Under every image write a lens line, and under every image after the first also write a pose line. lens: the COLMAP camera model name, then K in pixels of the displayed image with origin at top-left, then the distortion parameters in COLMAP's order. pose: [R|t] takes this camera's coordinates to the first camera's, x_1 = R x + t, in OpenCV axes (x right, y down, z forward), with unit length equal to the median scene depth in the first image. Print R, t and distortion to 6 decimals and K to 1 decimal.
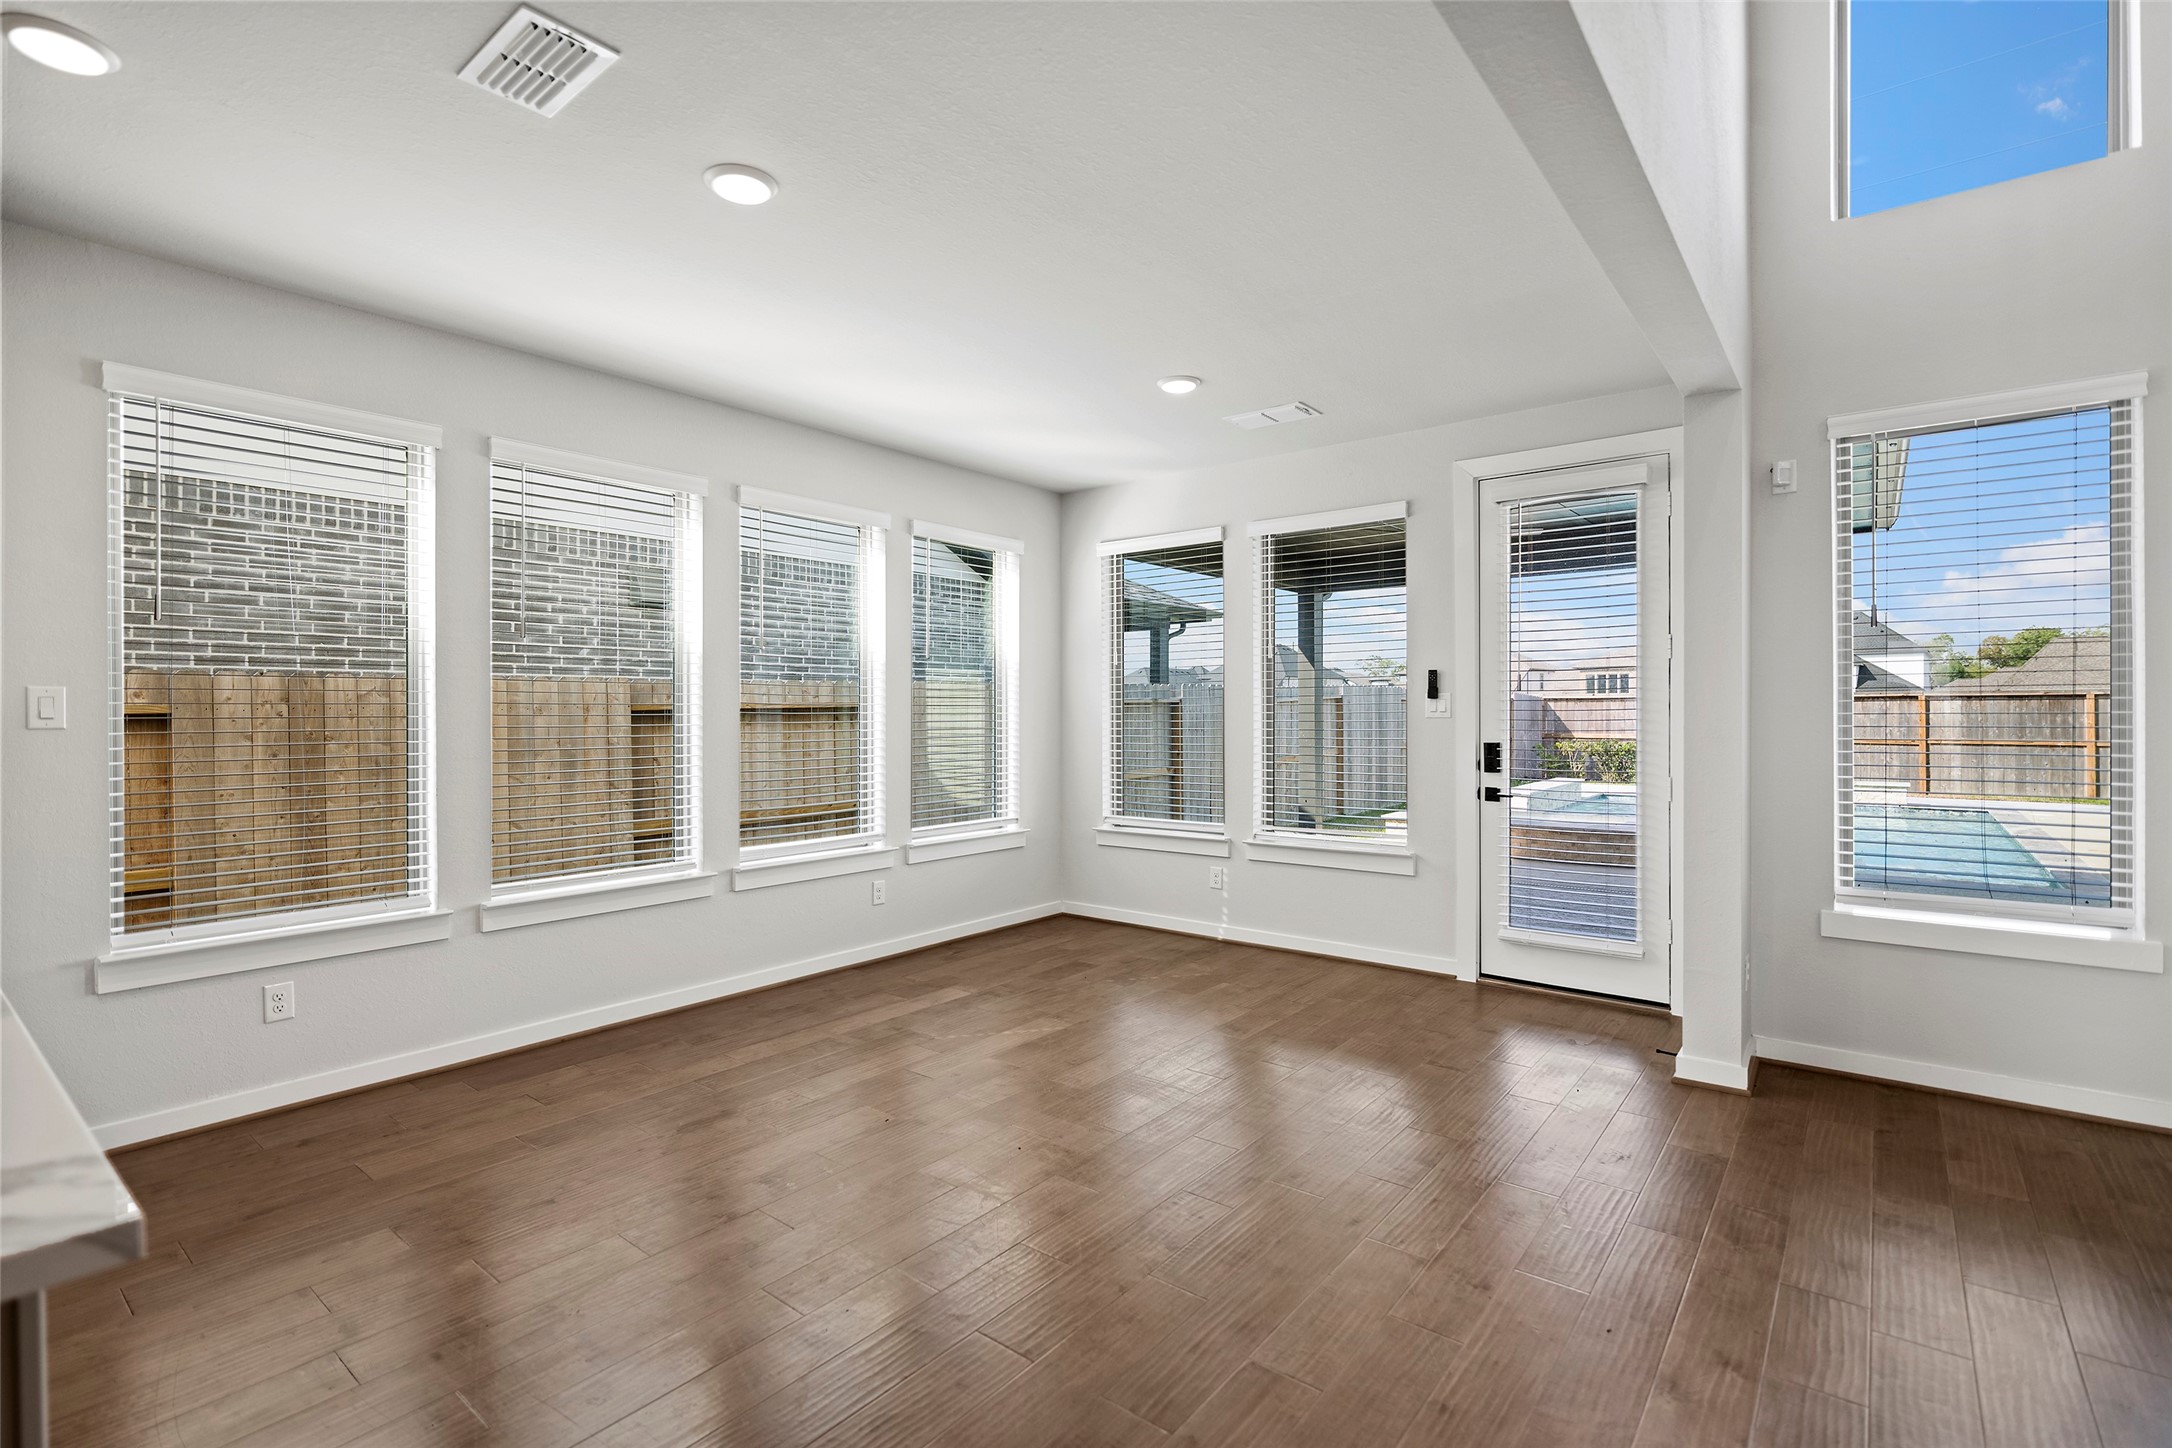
lens RADIAL K [[999.8, 0, 1089.3], [0, 999.8, 717.6], [0, 0, 1]] dist [-0.000657, -0.000130]
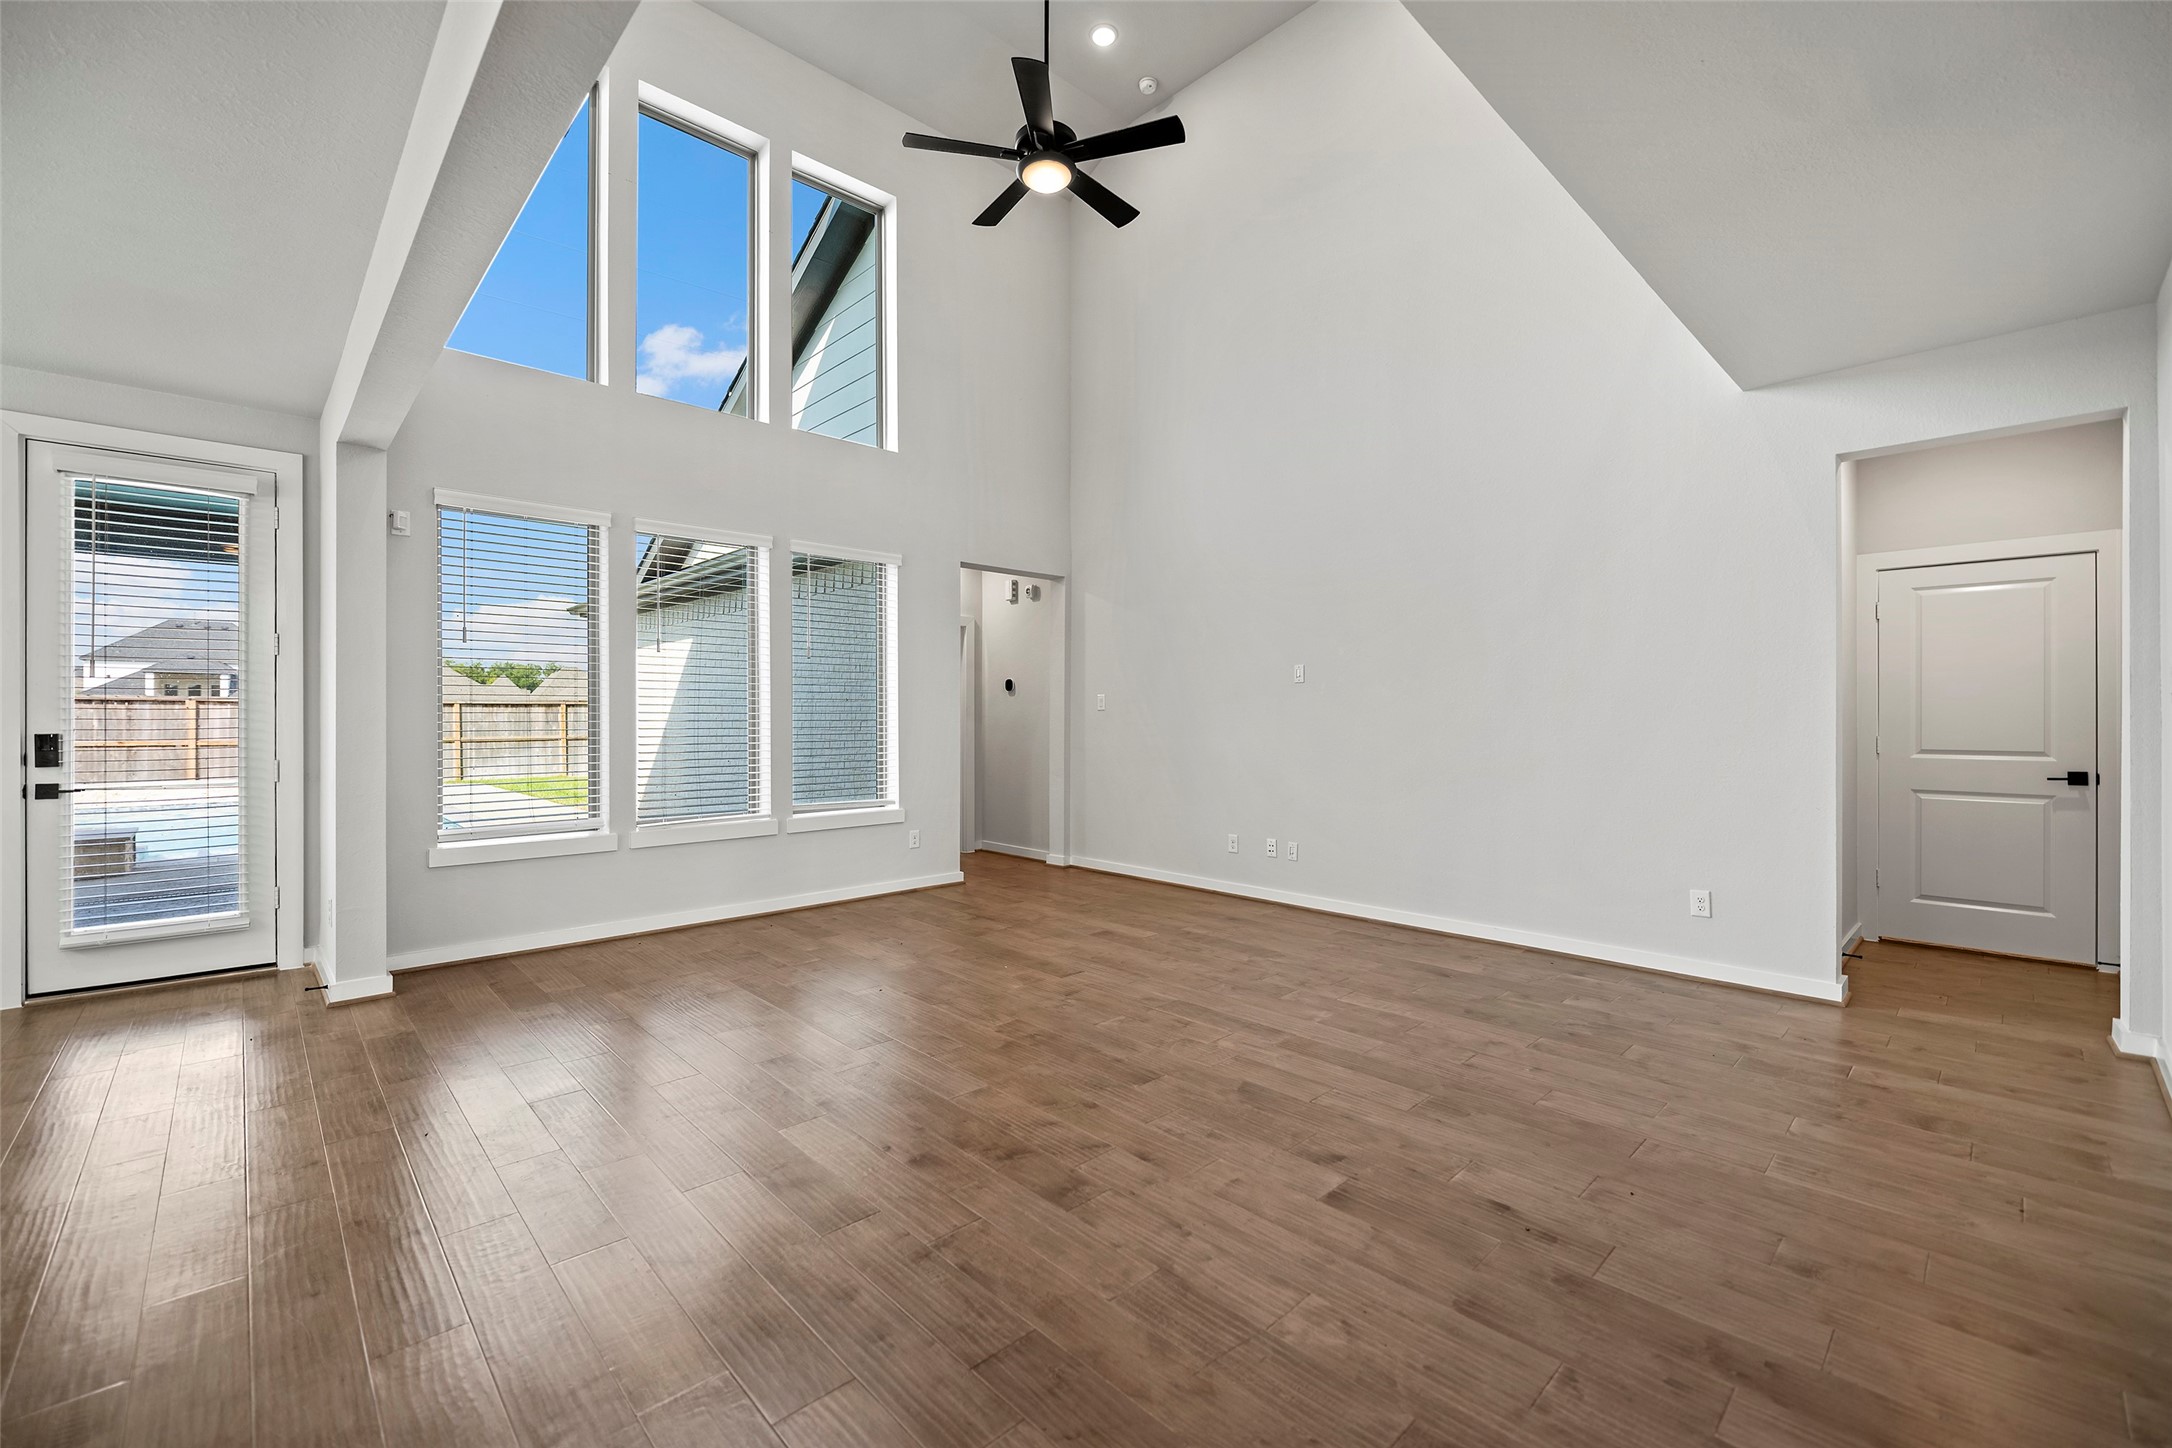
lens RADIAL K [[895.9, 0, 1086.0], [0, 895.9, 724.0], [0, 0, 1]] dist [-0.012891, 0.000001]
pose [[0.135885, -0.004120, 0.990716, -0.272609], [0.004164, 0.999985, 0.003587, 0.018255], [-0.990716, 0.003638, 0.135900, -0.038733]]
